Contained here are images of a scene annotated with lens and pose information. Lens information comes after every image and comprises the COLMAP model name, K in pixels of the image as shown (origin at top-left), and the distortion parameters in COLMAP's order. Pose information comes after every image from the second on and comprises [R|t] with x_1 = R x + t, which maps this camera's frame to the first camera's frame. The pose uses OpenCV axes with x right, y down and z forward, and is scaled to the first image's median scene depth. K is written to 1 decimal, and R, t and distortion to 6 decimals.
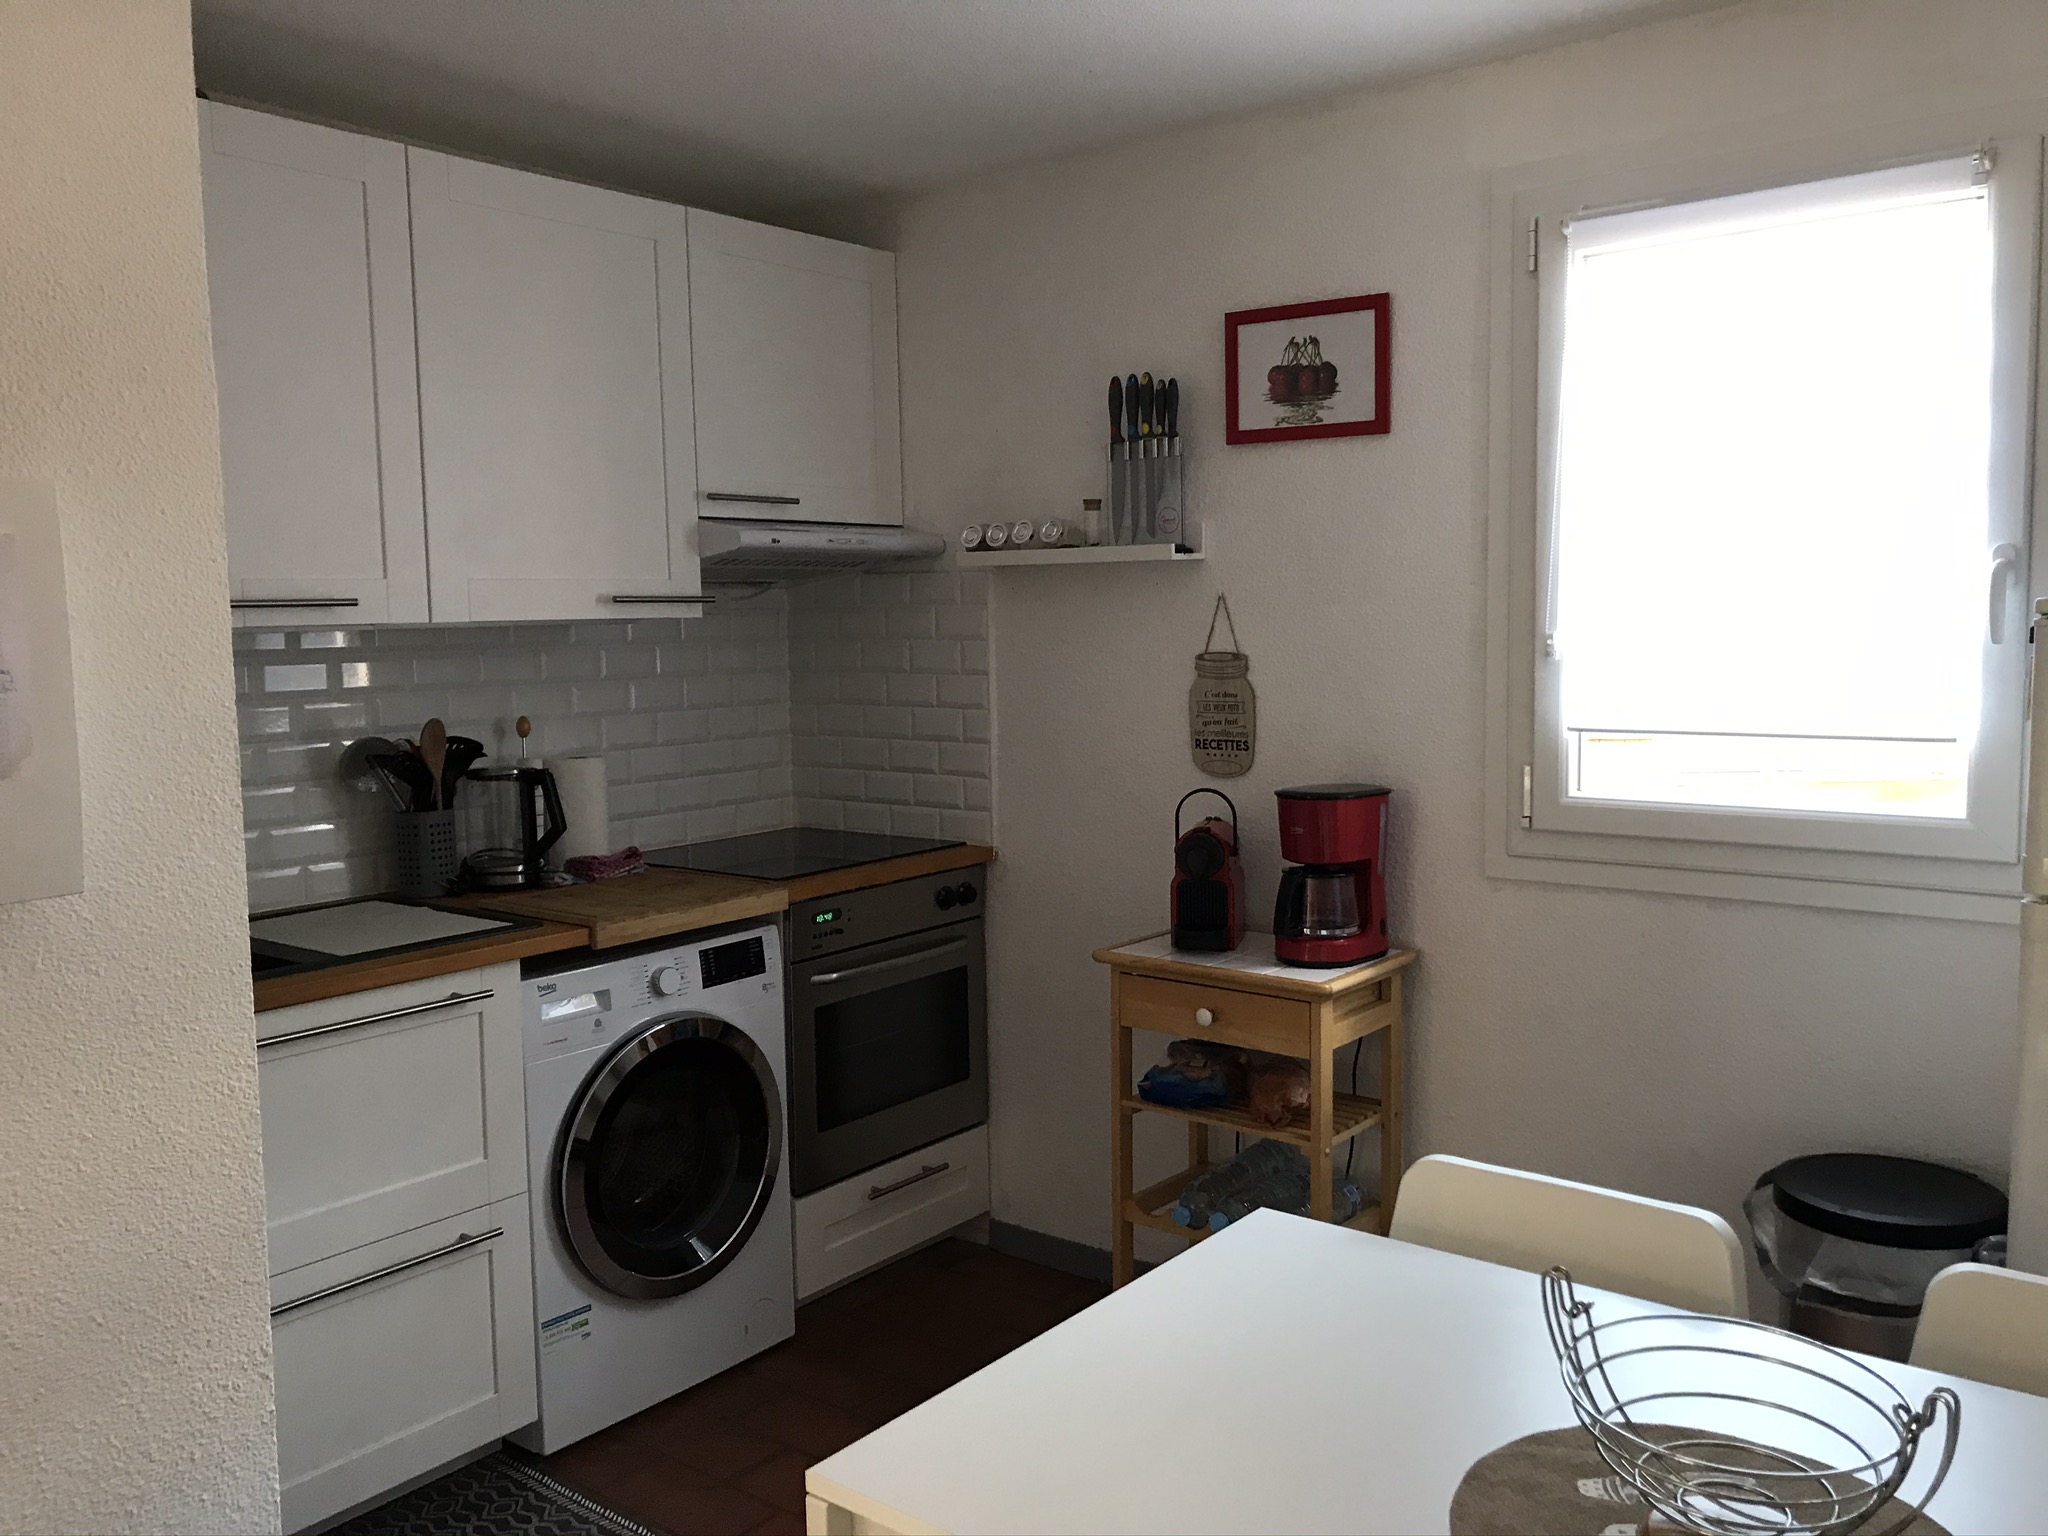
lens RADIAL K [[1674.2, 0, 1020.0], [0, 1674.2, 771.6], [0, 0, 1]] dist [0.005481, 0.004919]
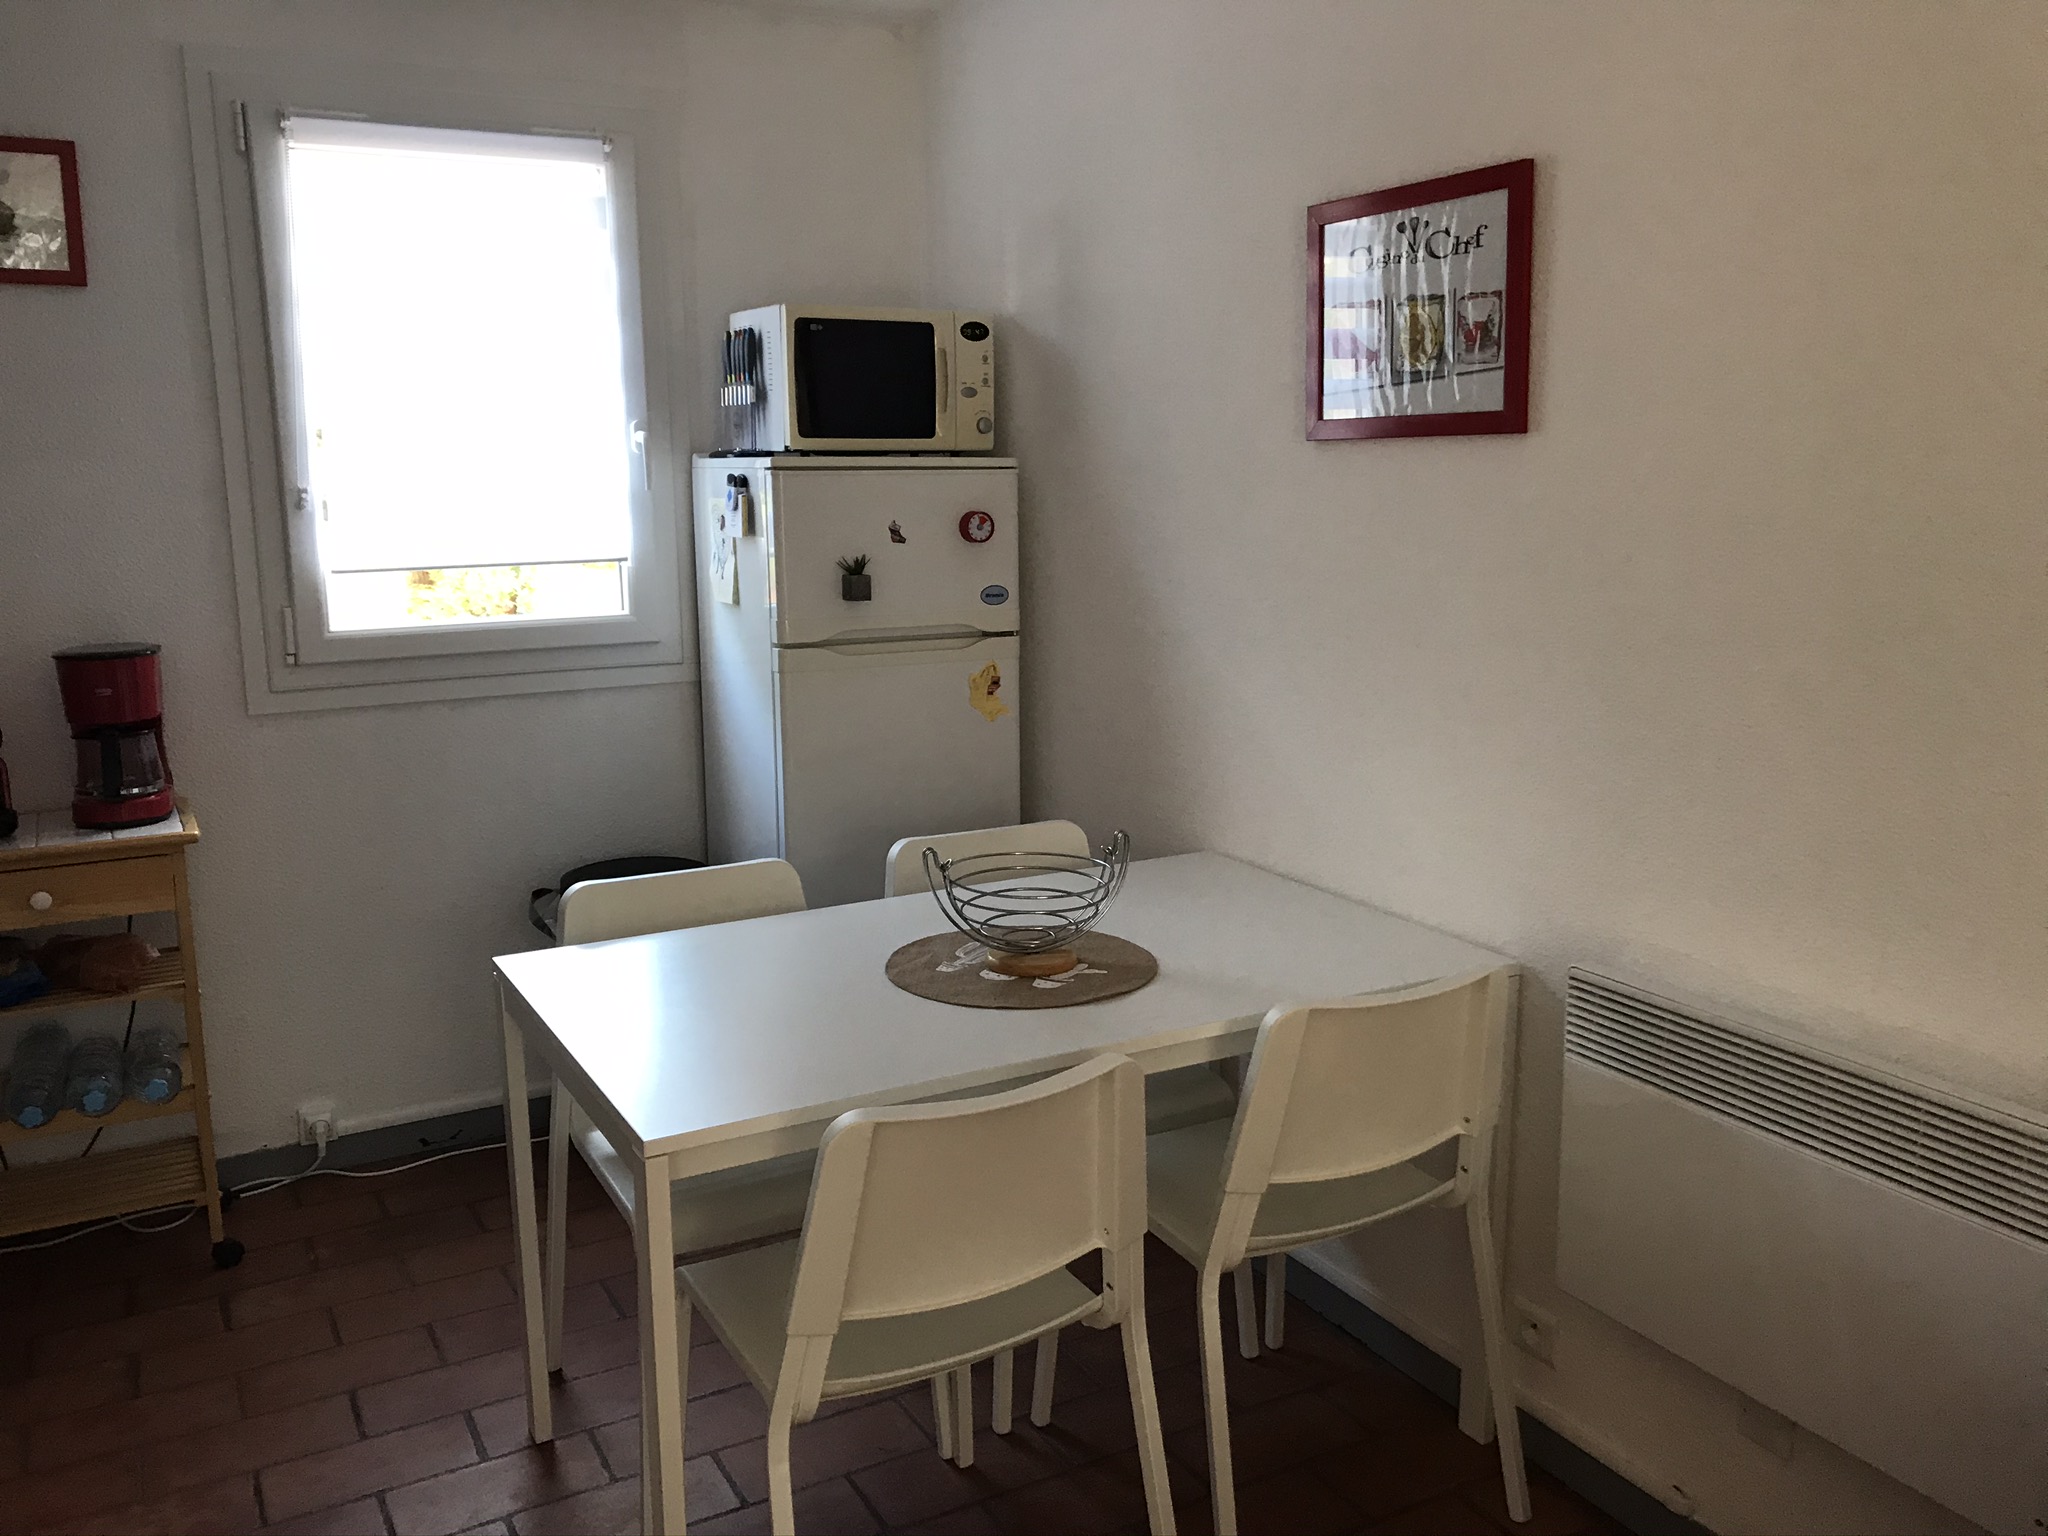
lens RADIAL K [[1674.2, 0, 1021.2], [0, 1674.2, 760.5], [0, 0, 1]] dist [0.005481, 0.004919]
pose [[0.368316, -0.150510, 0.917437, -0.550812], [0.102100, 0.987388, 0.120997, 0.011288], [-0.924077, 0.049106, 0.379038, 0.134315]]
